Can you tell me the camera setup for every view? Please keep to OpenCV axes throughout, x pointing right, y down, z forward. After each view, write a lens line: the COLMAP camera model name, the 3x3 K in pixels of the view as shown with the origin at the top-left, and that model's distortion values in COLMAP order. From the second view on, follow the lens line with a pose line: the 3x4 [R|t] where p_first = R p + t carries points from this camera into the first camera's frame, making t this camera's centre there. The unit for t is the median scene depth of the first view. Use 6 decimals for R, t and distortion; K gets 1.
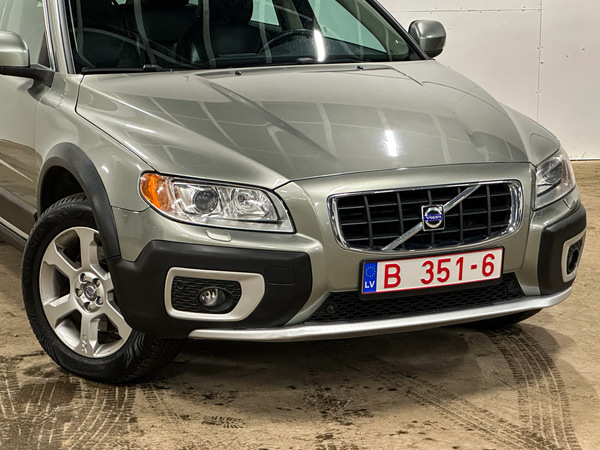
lens RADIAL K [[1573.6, 0, 313.4], [0, 1573.6, 231.6], [0, 0, 1]] dist [0.053083, 0.000000]
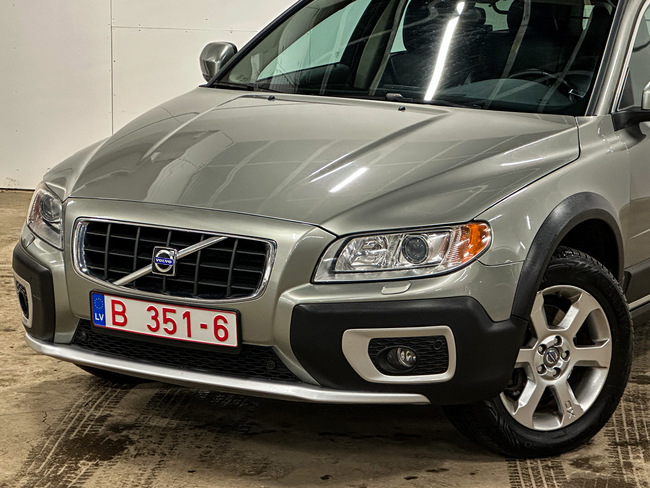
lens RADIAL K [[1882.1, 0, 323.8], [0, 1882.1, 244.3], [0, 0, 1]] dist [0.054667, 0.000000]
pose [[0.577417, 0.156918, -0.801228, 0.997625], [-0.182533, 0.981328, 0.060644, -0.101040], [0.795784, 0.111234, 0.595278, 0.419991]]
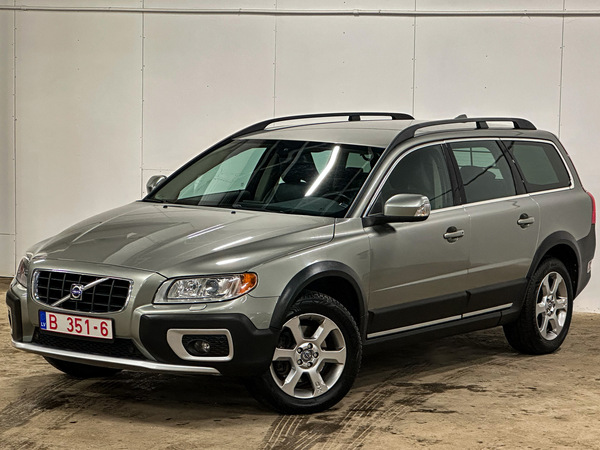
lens RADIAL K [[1737.3, 0, 298.1], [0, 1737.3, 222.5], [0, 0, 1]] dist [0.054667, 0.000000]
pose [[0.490876, 0.089811, -0.866588, 1.745189], [-0.194975, 0.980769, -0.008799, -0.108495], [0.849132, 0.173282, 0.498947, 0.277180]]
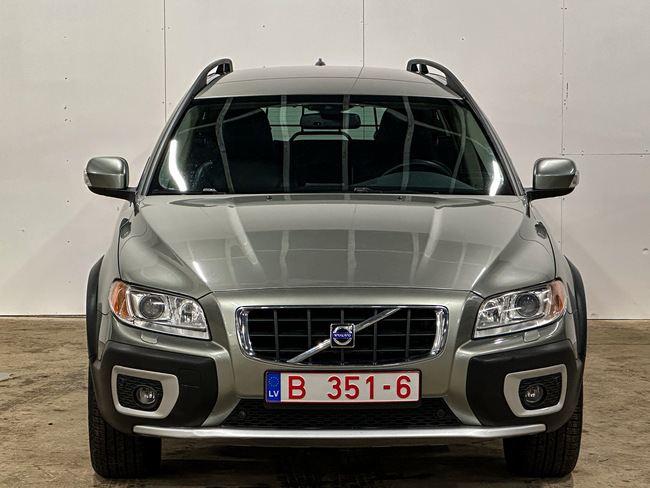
lens RADIAL K [[1997.9, 0, 325.5], [0, 1997.9, 244.8], [0, 0, 1]] dist [-0.300956, 0.000000]
pose [[0.914288, 0.041896, -0.402891, 0.592197], [-0.081392, 0.993352, -0.081406, 0.039606], [0.396802, 0.107220, 0.911620, -0.213936]]
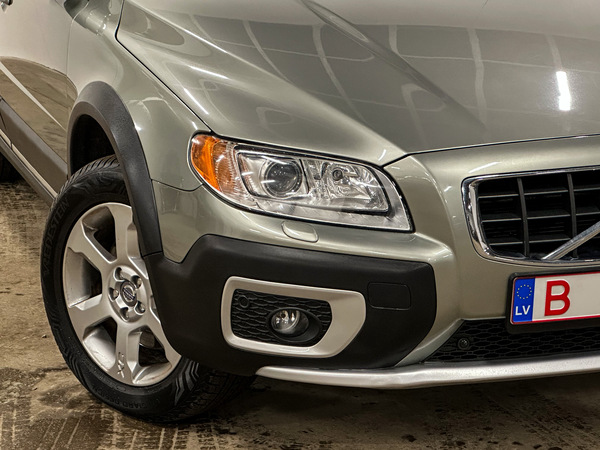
lens RADIAL K [[1737.3, 0, 298.9], [0, 1737.3, 225.5], [0, 0, 1]] dist [0.054667, 0.000000]
pose [[0.994319, 0.025748, -0.103277, 0.016215], [-0.020241, 0.998335, 0.054019, -0.039841], [0.104496, -0.051622, 0.993185, 0.252337]]
